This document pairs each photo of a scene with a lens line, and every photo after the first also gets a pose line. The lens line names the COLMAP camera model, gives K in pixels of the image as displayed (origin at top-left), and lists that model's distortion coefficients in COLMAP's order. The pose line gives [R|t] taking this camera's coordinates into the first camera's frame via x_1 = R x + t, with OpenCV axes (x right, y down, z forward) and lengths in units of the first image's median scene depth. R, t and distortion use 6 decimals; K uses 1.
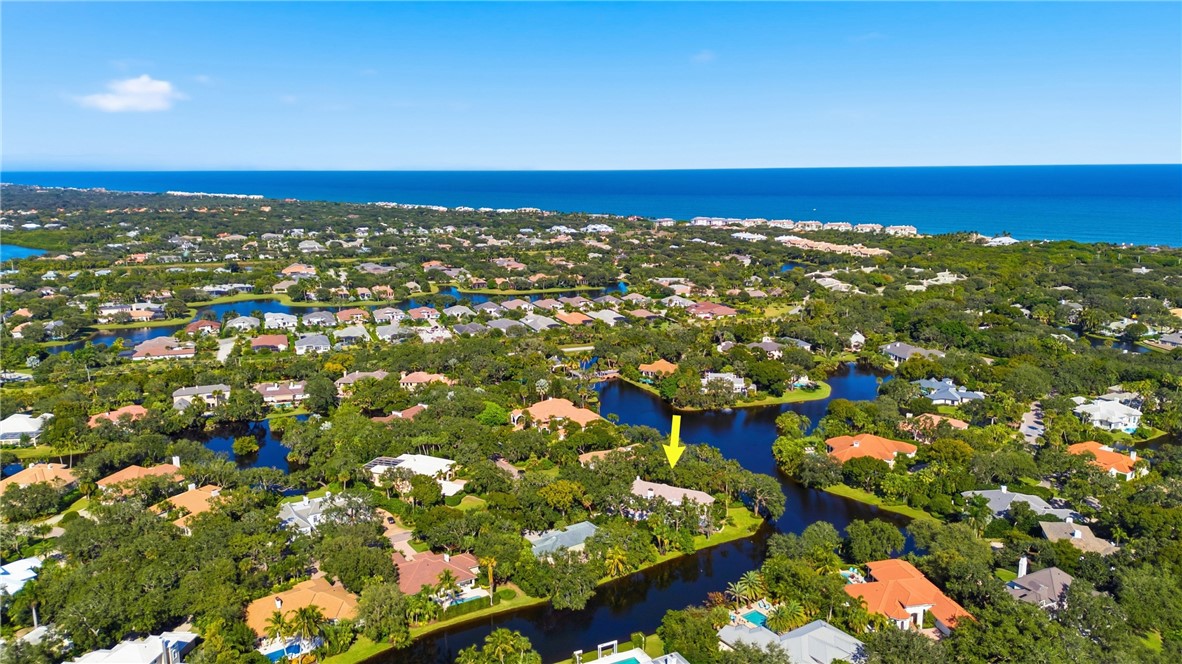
lens RADIAL K [[844.4, 0, 591.0], [0, 844.4, 332.0], [0, 0, 1]] dist [0.092445, -0.117911]
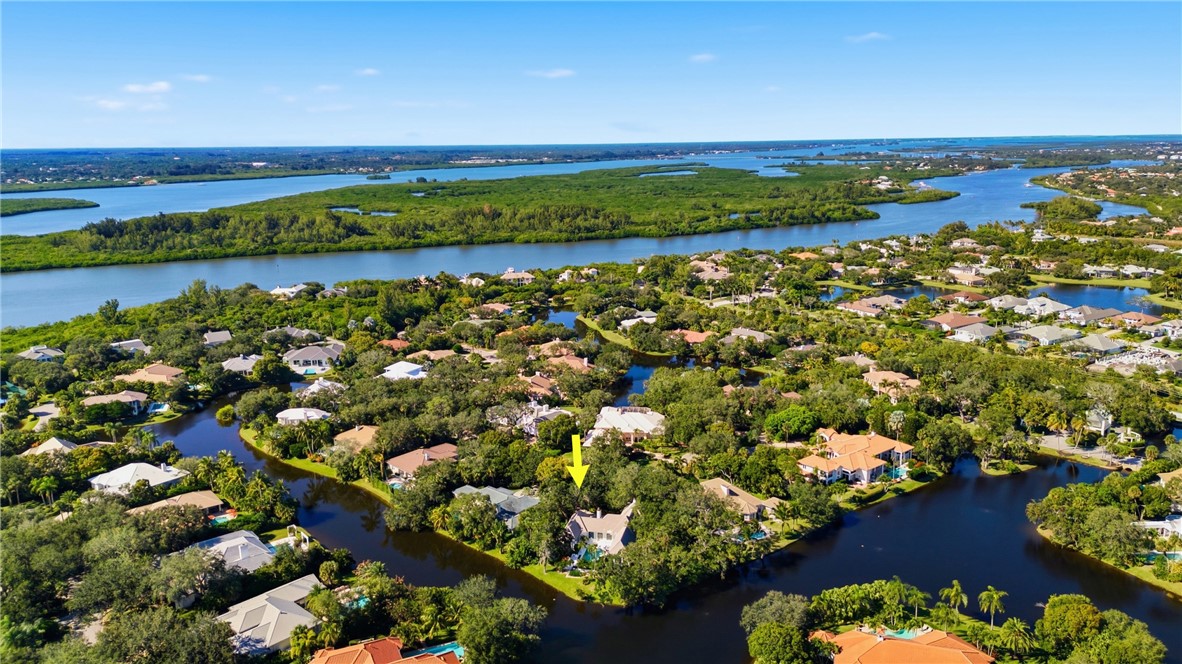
lens RADIAL K [[844.4, 0, 591.0], [0, 844.4, 332.0], [0, 0, 1]] dist [0.092445, -0.117911]
pose [[0.217133, 0.208381, -0.953641, 0.301850], [-0.170503, 0.970026, 0.173140, -0.048112], [0.961136, 0.125005, 0.246154, 0.263606]]
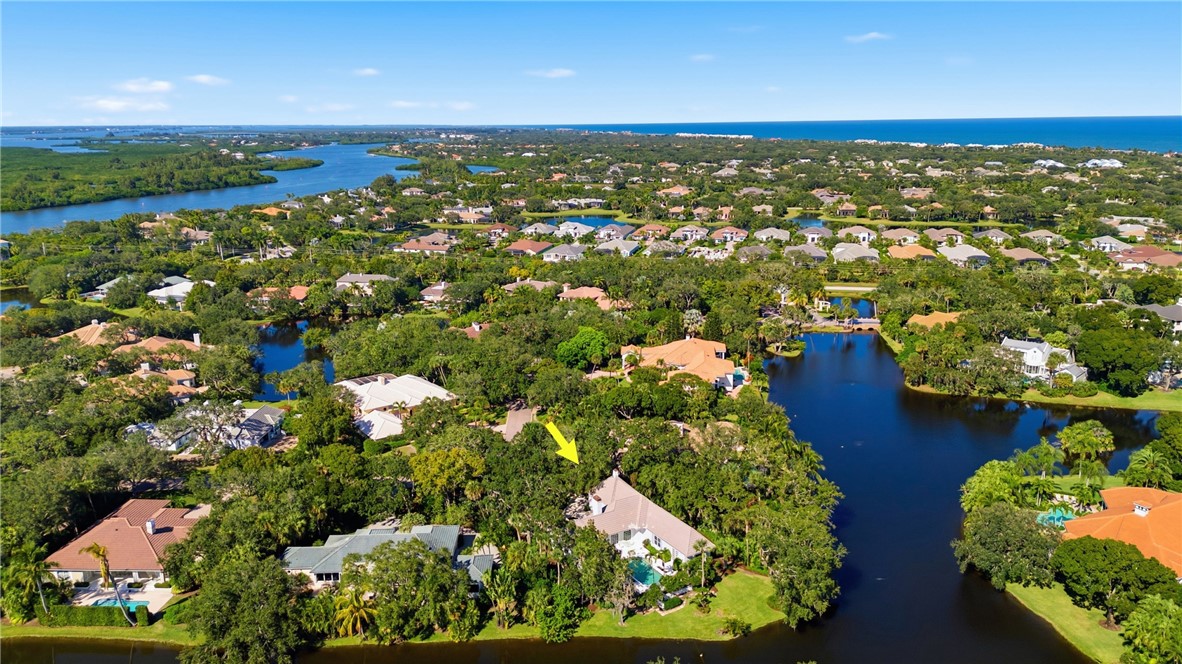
lens RADIAL K [[844.4, 0, 591.0], [0, 844.4, 332.0], [0, 0, 1]] dist [0.092445, -0.117911]
pose [[0.830024, 0.129867, -0.542398, 0.126239], [-0.099001, 0.991376, 0.085865, 0.011834], [0.548871, -0.017572, 0.835722, 0.195650]]
